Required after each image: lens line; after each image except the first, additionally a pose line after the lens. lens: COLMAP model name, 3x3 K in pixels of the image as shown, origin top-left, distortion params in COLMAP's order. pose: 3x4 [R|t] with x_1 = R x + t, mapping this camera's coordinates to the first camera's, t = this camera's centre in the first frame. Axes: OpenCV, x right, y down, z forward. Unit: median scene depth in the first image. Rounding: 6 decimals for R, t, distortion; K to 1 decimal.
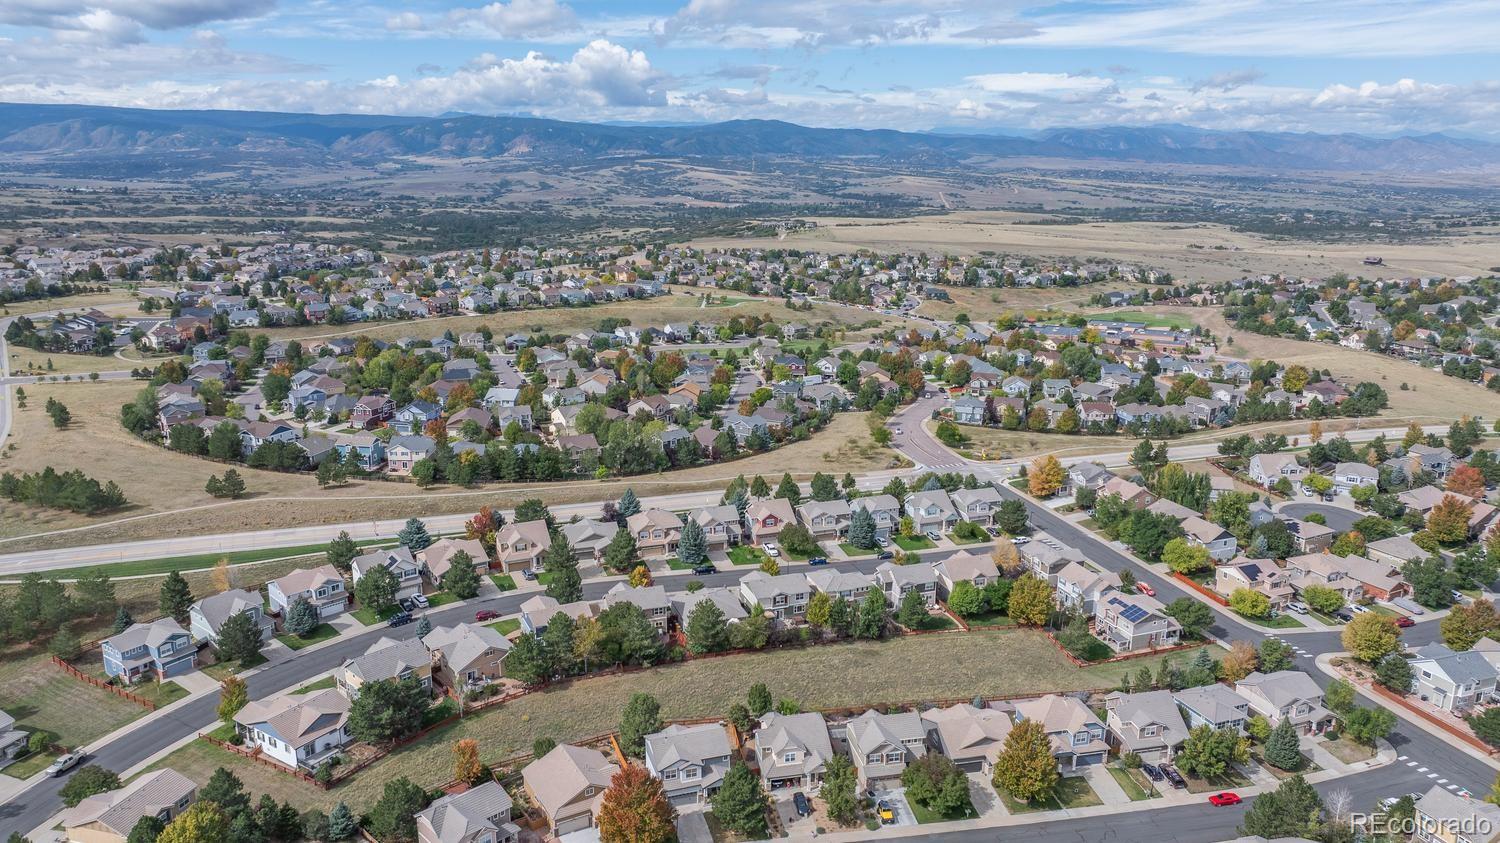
lens RADIAL K [[1054.7, 0, 749.8], [0, 1054.7, 423.2], [0, 0, 1]] dist [-0.021036, 0.009927]
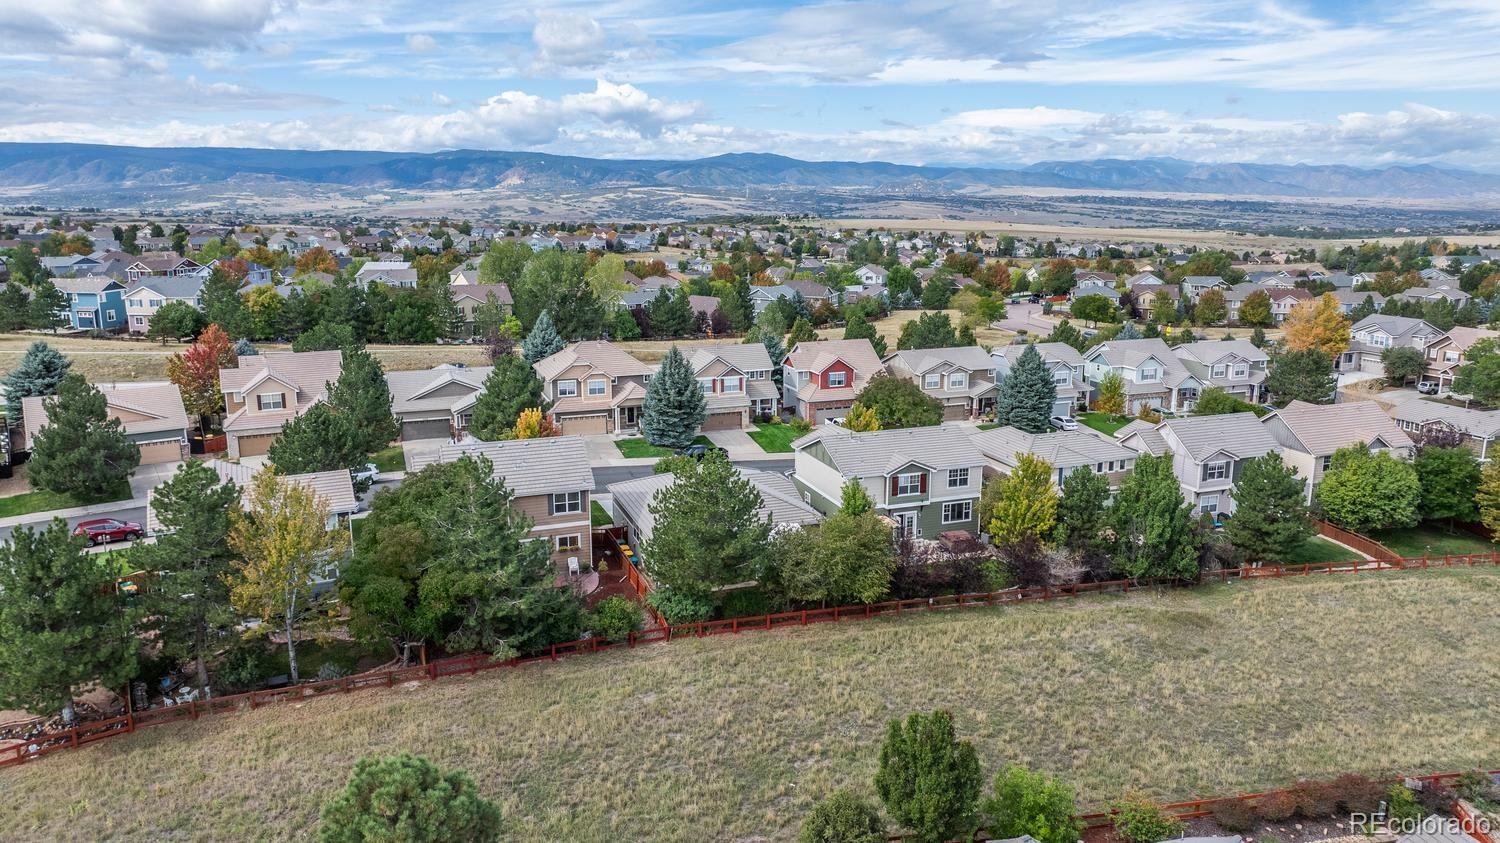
lens RADIAL K [[1054.7, 0, 749.7], [0, 1054.7, 420.1], [0, 0, 1]] dist [-0.021036, 0.009927]
pose [[0.999954, -0.008248, 0.004805, -0.022951], [0.008423, 0.999254, -0.037683, 0.131417], [-0.004490, 0.037721, 0.999278, 0.525064]]
